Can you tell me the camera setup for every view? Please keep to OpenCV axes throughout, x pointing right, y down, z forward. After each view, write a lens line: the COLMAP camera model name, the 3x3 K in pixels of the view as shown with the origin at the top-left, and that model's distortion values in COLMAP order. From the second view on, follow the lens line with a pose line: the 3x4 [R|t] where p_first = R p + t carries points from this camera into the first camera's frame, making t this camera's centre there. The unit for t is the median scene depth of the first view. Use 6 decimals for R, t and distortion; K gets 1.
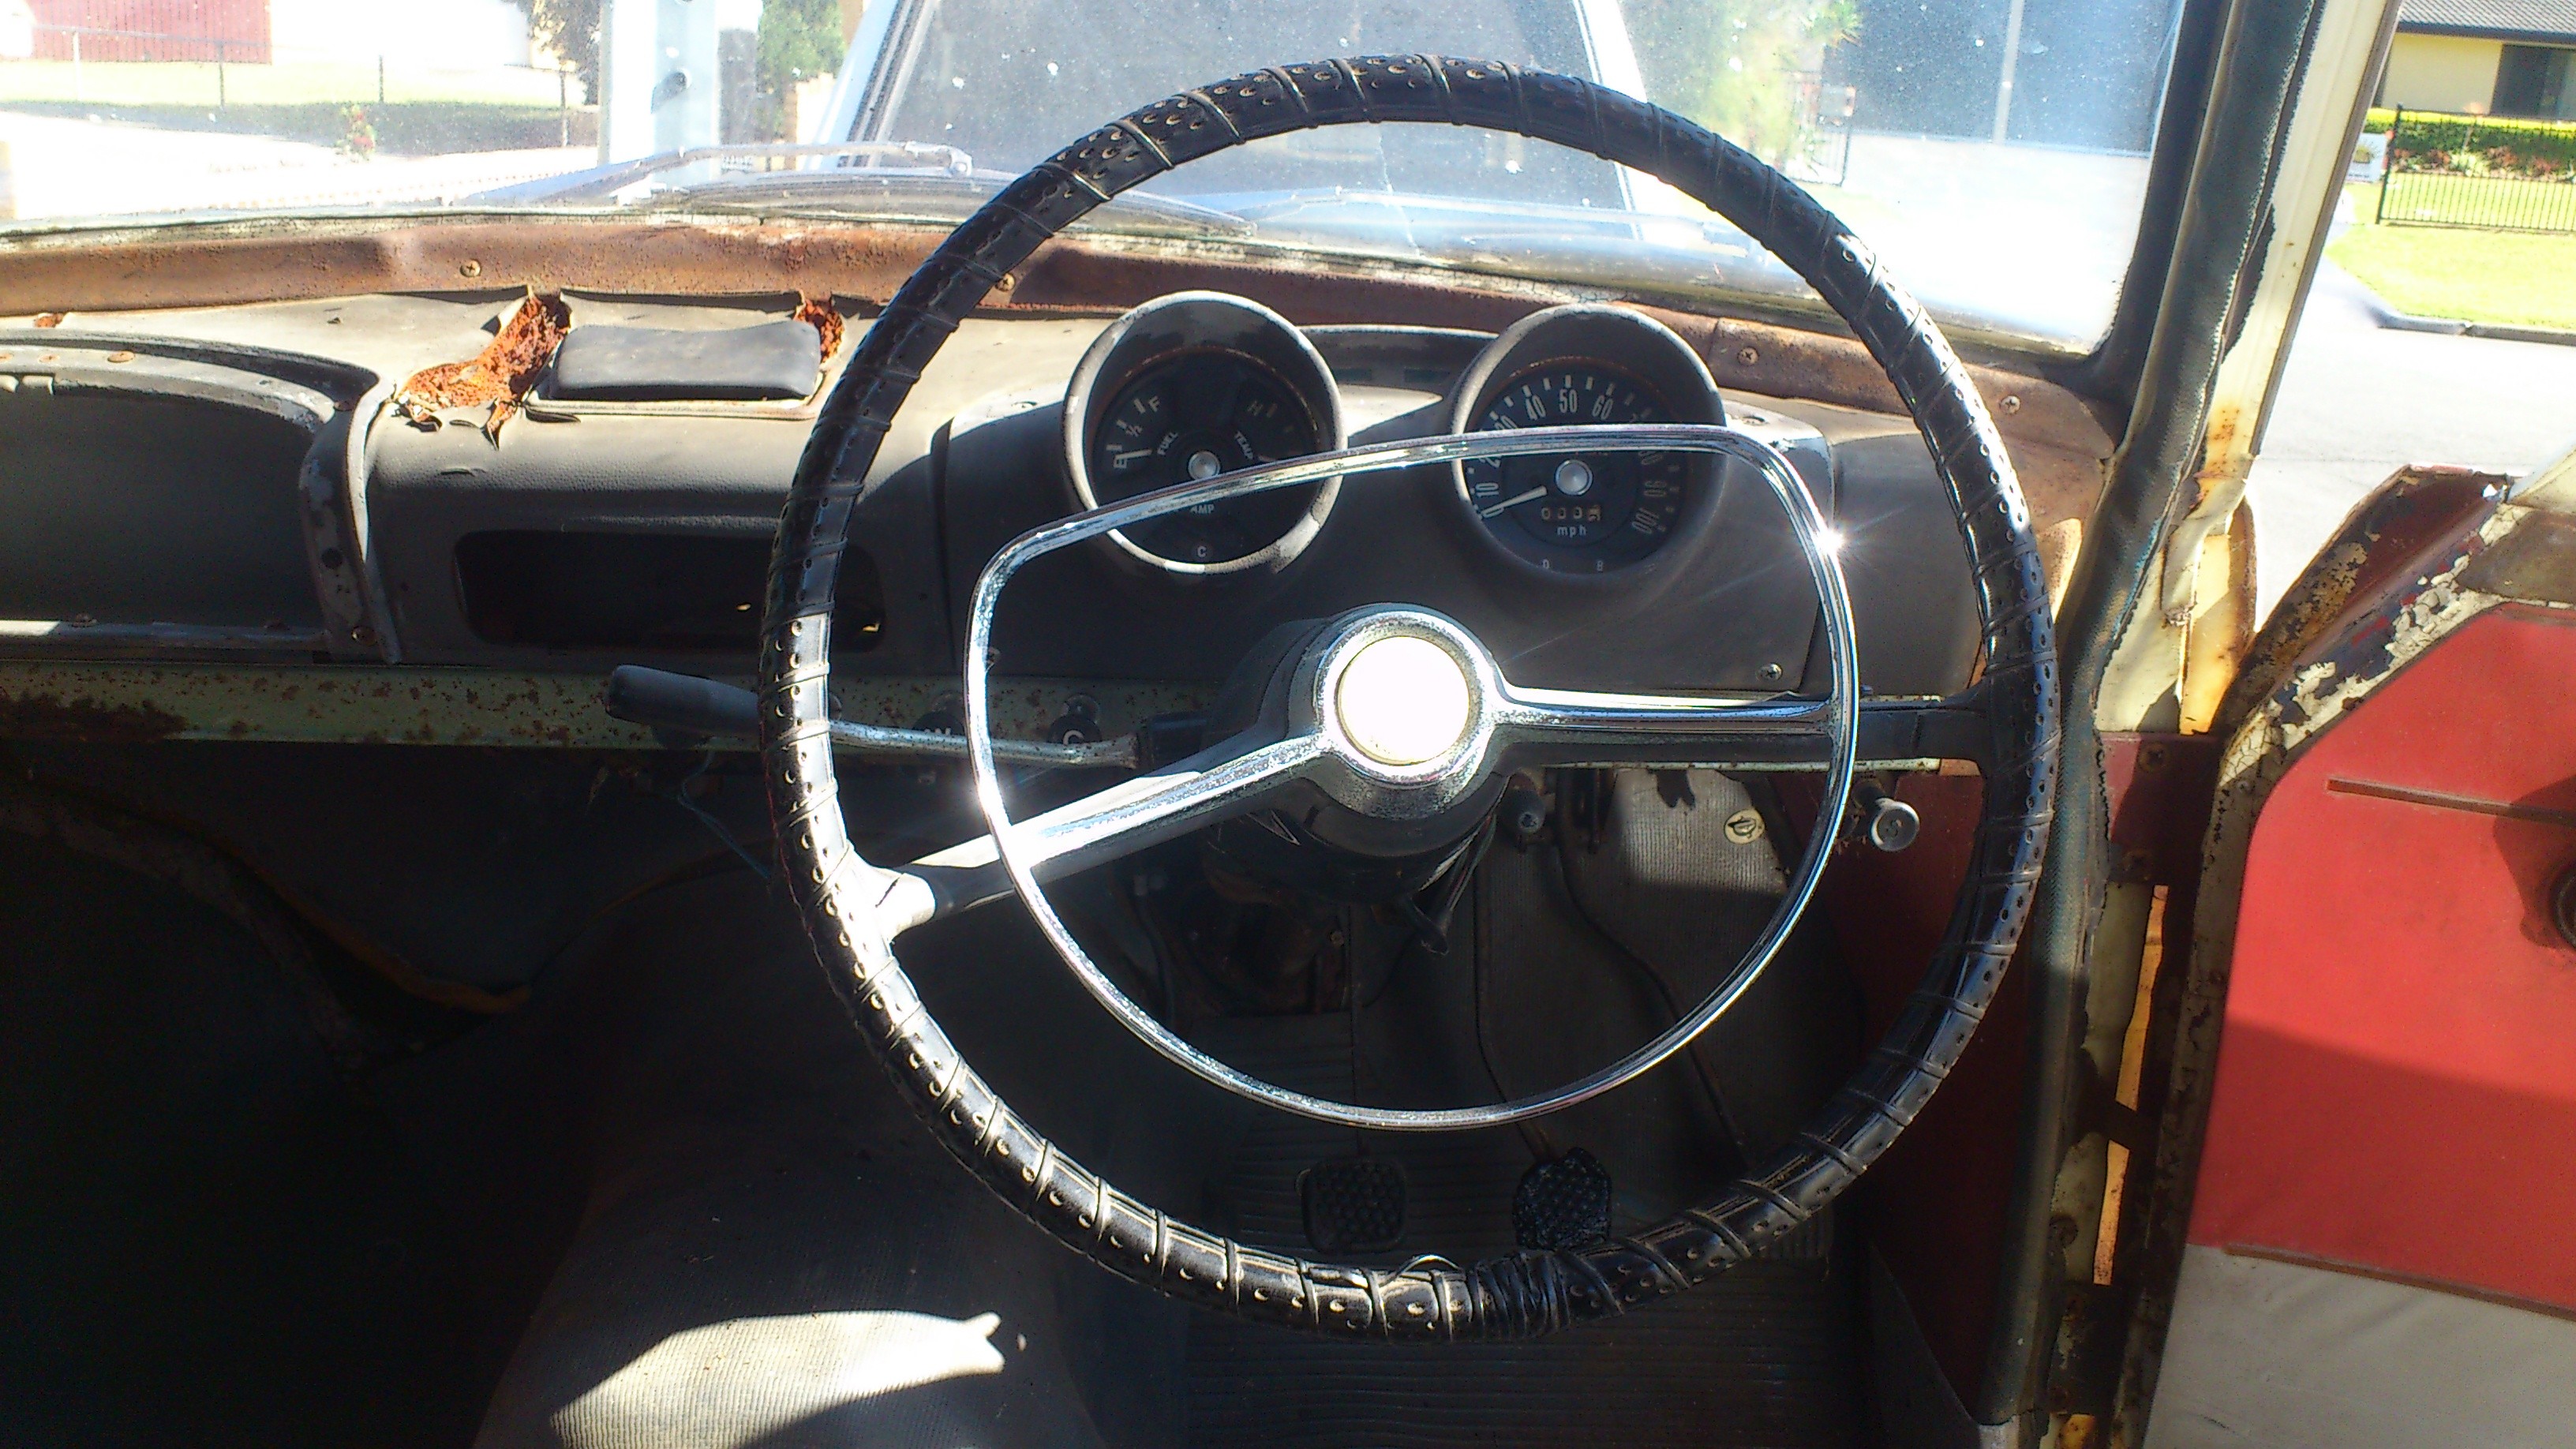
lens RADIAL K [[2296.5, 0, 1326.9], [0, 2296.5, 673.9], [0, 0, 1]] dist [0.040655, -0.131927]
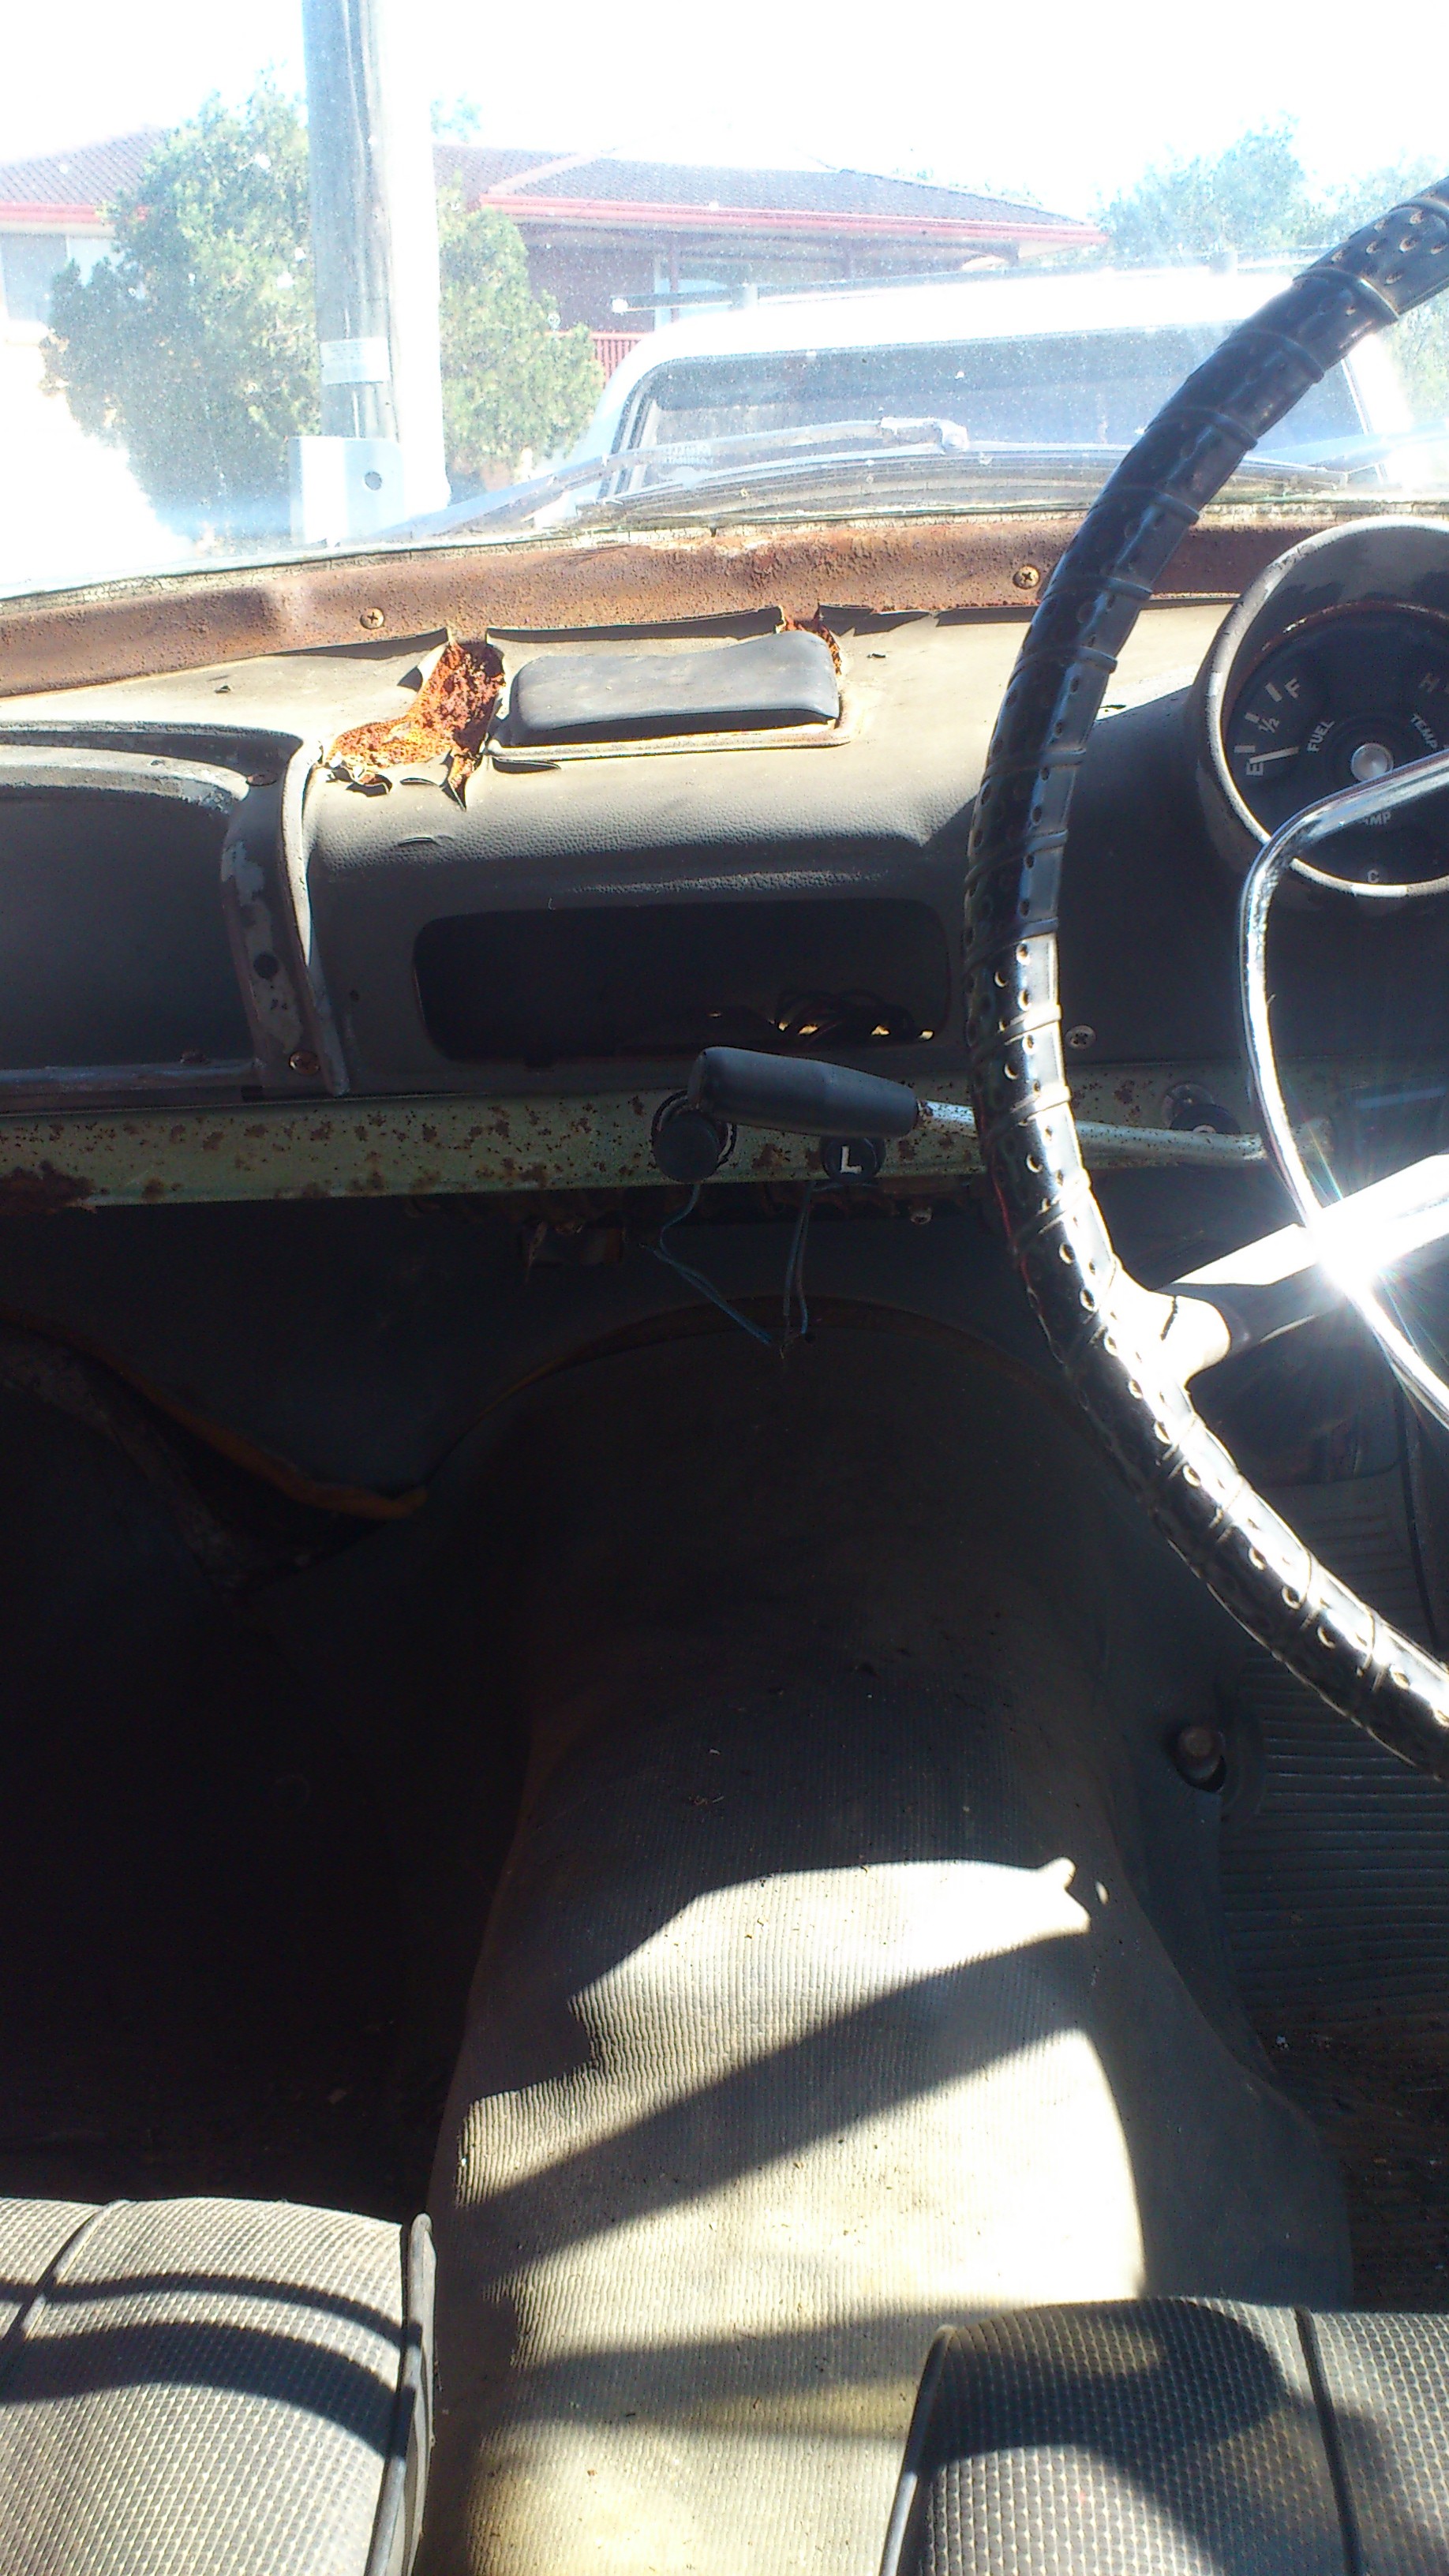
lens RADIAL K [[2296.5, 0, 723.9], [0, 2296.5, 1274.8], [0, 0, 1]] dist [0.040655, -0.131927]
pose [[0.990791, -0.052050, -0.125000, -0.169147], [0.058207, 0.997239, 0.046119, 0.028533], [0.122254, -0.052970, 0.991084, 0.204526]]
